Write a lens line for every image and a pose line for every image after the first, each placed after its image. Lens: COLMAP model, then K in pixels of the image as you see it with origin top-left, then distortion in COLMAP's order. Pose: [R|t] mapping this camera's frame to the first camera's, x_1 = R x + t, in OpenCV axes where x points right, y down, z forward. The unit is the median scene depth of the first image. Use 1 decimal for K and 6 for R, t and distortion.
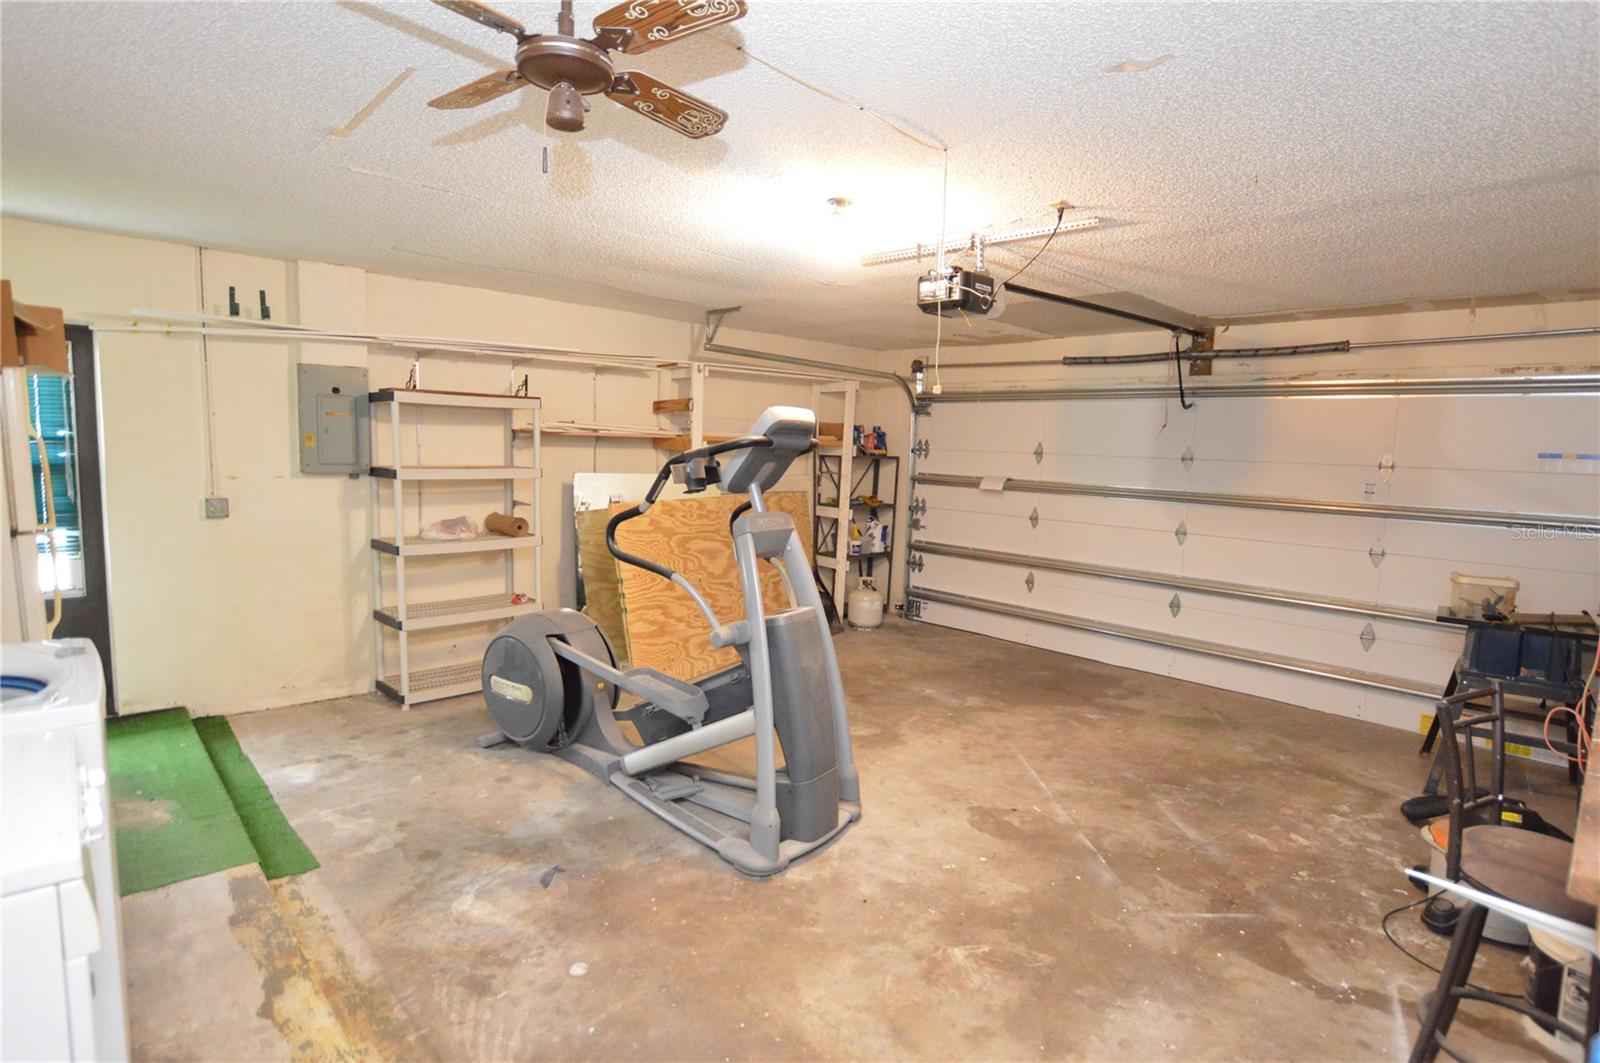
lens RADIAL K [[807.6, 0, 799.3], [0, 807.6, 530.7], [0, 0, 1]] dist [-0.026597, 0.000782]
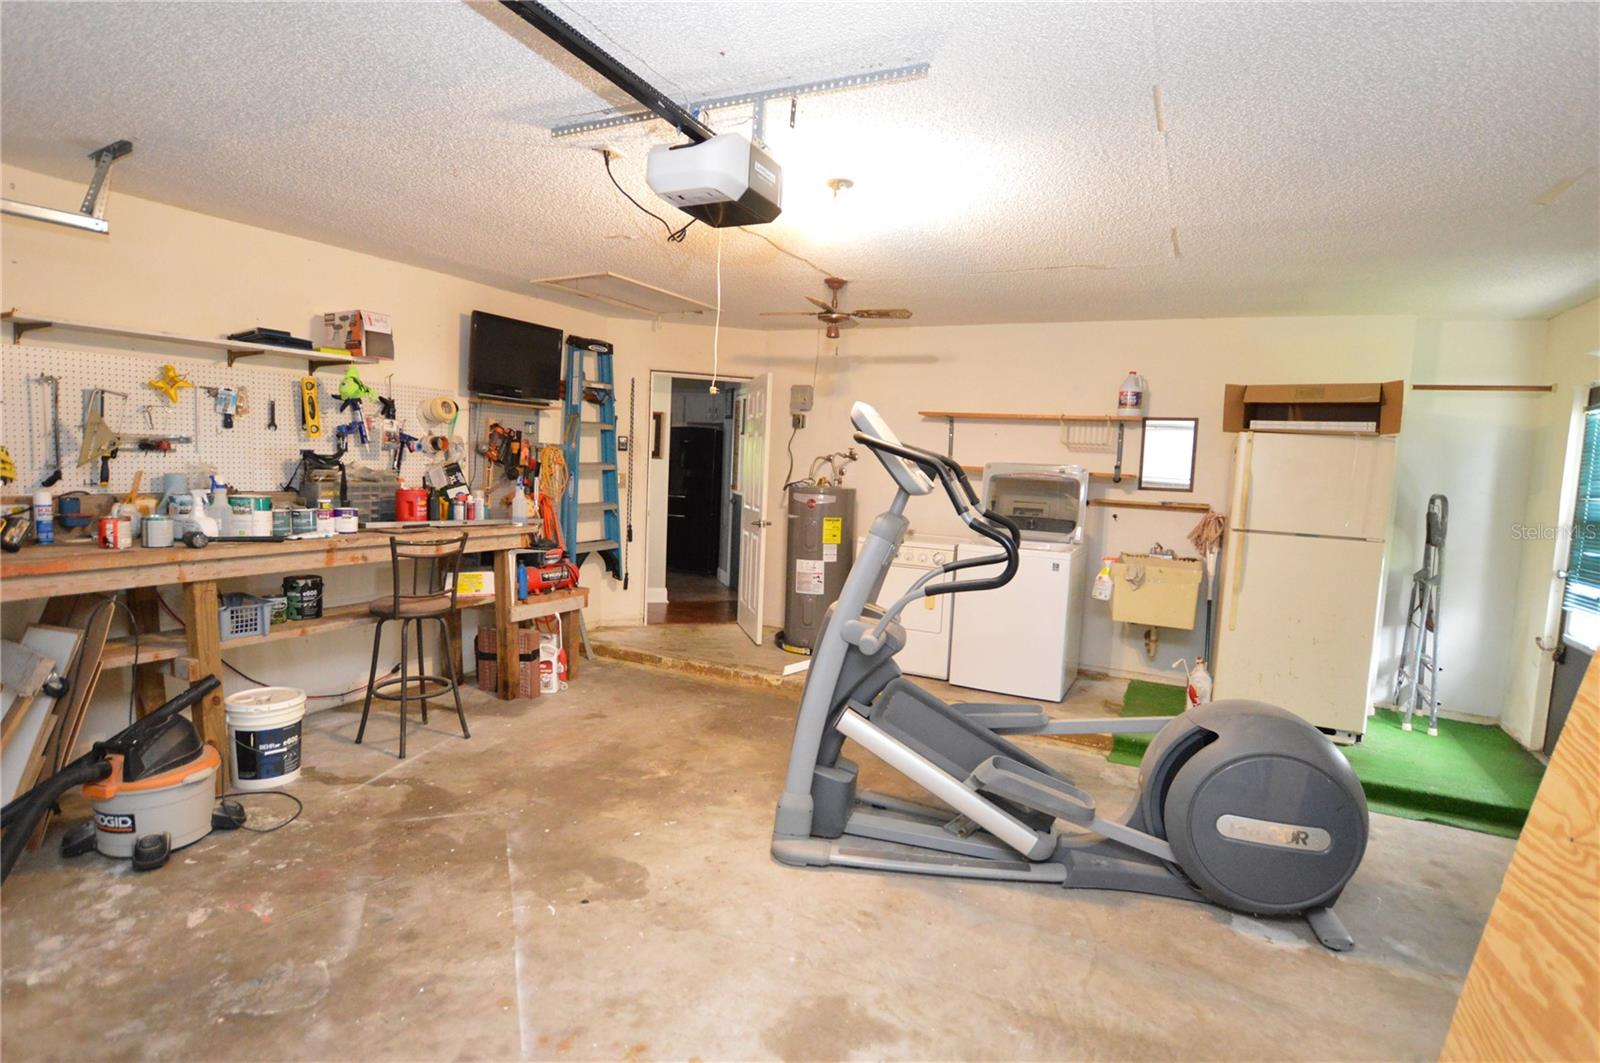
lens RADIAL K [[807.6, 0, 799.3], [0, 807.6, 530.7], [0, 0, 1]] dist [-0.026597, 0.000782]
pose [[-0.938286, -0.043909, -0.343062, 0.385777], [-0.110061, 0.978252, 0.175812, -0.157878], [0.327882, 0.202719, -0.922713, 1.849413]]
